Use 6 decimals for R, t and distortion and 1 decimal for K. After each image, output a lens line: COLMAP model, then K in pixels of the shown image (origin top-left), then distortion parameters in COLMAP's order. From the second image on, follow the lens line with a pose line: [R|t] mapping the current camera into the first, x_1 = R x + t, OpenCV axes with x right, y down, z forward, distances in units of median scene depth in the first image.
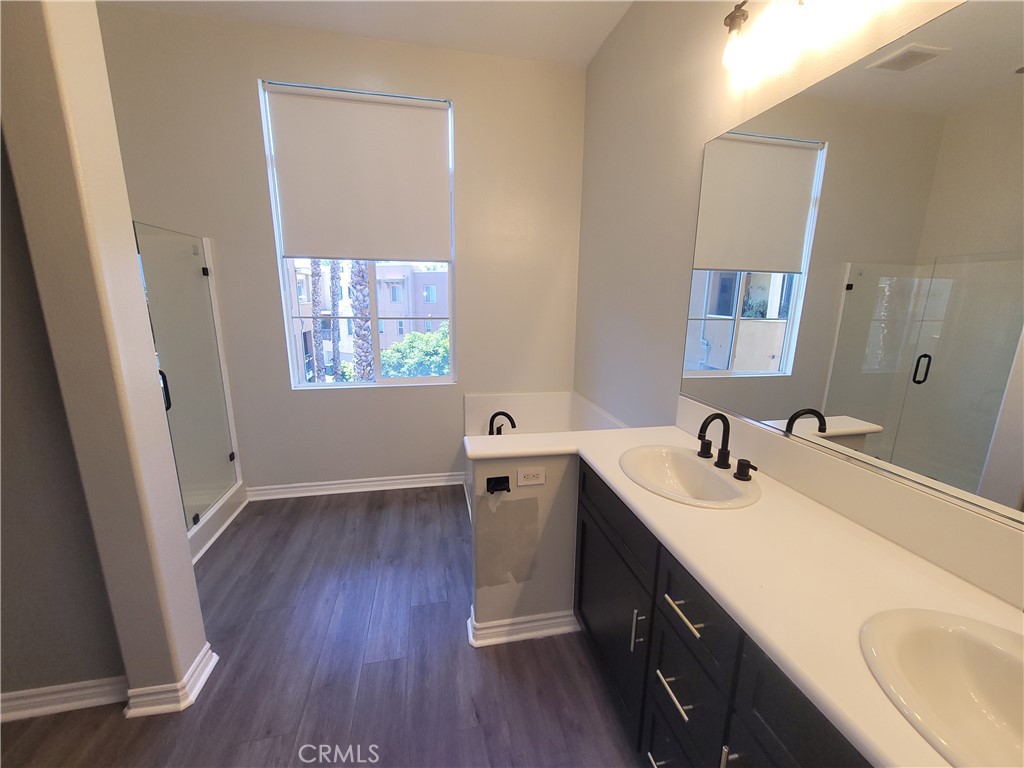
lens RADIAL K [[418.4, 0, 521.4], [0, 418.4, 385.9], [0, 0, 1]] dist [-0.001787, -0.000376]
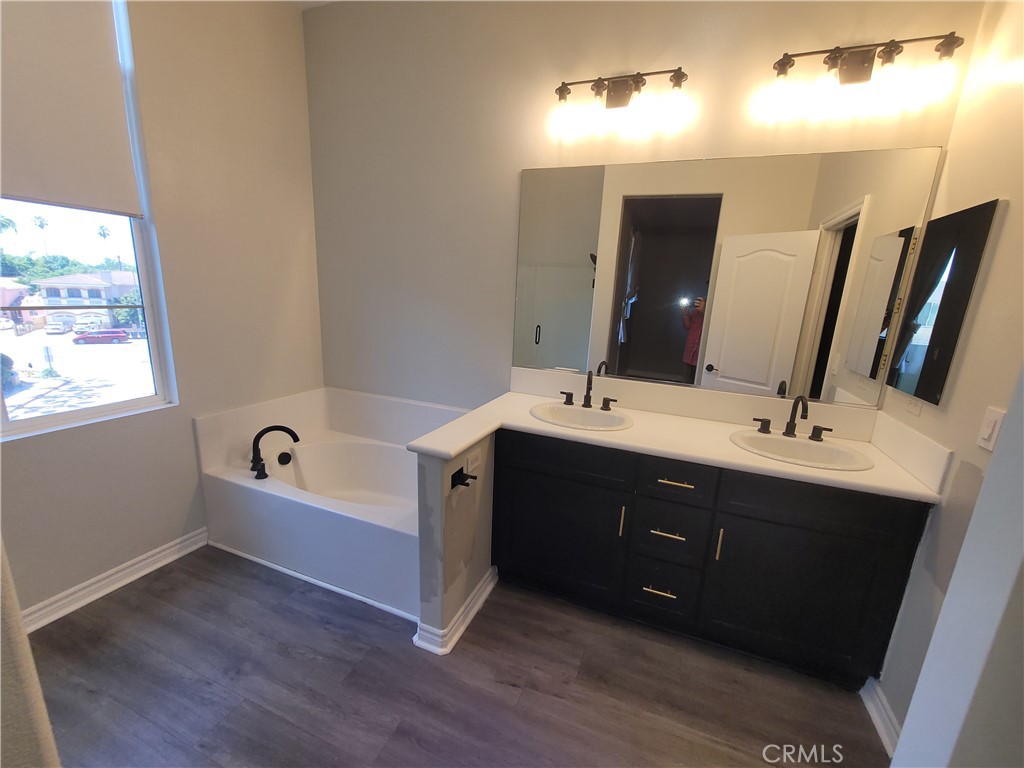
lens RADIAL K [[418.4, 0, 519.0], [0, 418.4, 385.9], [0, 0, 1]] dist [-0.001787, -0.000376]
pose [[0.551798, -0.170077, 0.816451, -0.500077], [0.134658, 0.984308, 0.114035, -0.048083], [-0.823035, 0.047017, 0.566042, 0.209829]]
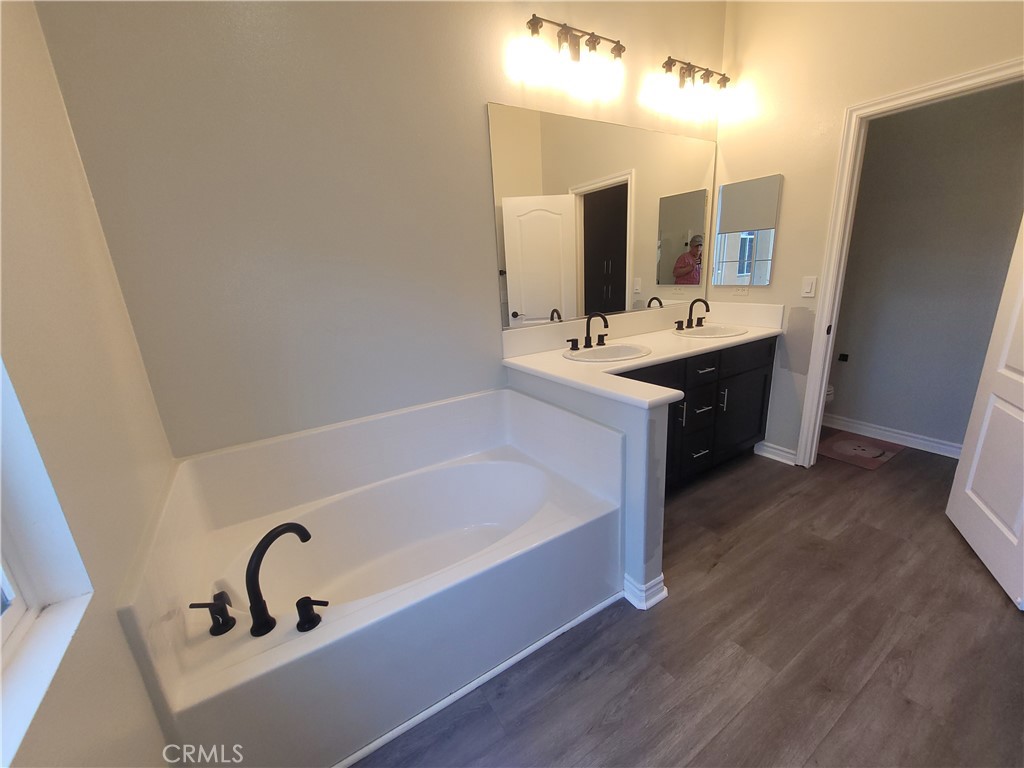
lens RADIAL K [[418.4, 0, 521.0], [0, 418.4, 387.0], [0, 0, 1]] dist [-0.001787, -0.000376]
pose [[-0.345752, -0.253057, 0.903558, -0.546695], [0.247036, 0.904427, 0.347830, -0.173553], [-0.905223, 0.343475, -0.250193, 0.996934]]
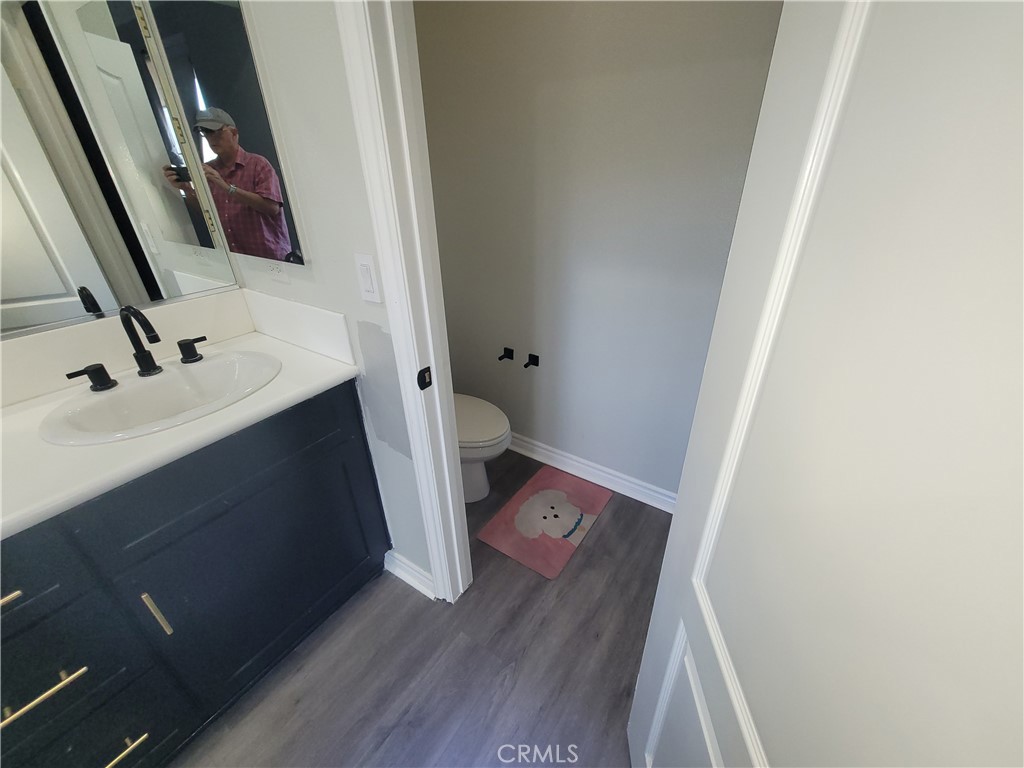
lens RADIAL K [[418.4, 0, 525.7], [0, 418.4, 383.4], [0, 0, 1]] dist [-0.001787, -0.000376]
pose [[-0.700123, -0.336736, 0.629632, -0.219351], [0.157401, 0.787332, 0.596099, -0.010211], [-0.696457, 0.516447, -0.498227, 0.187157]]
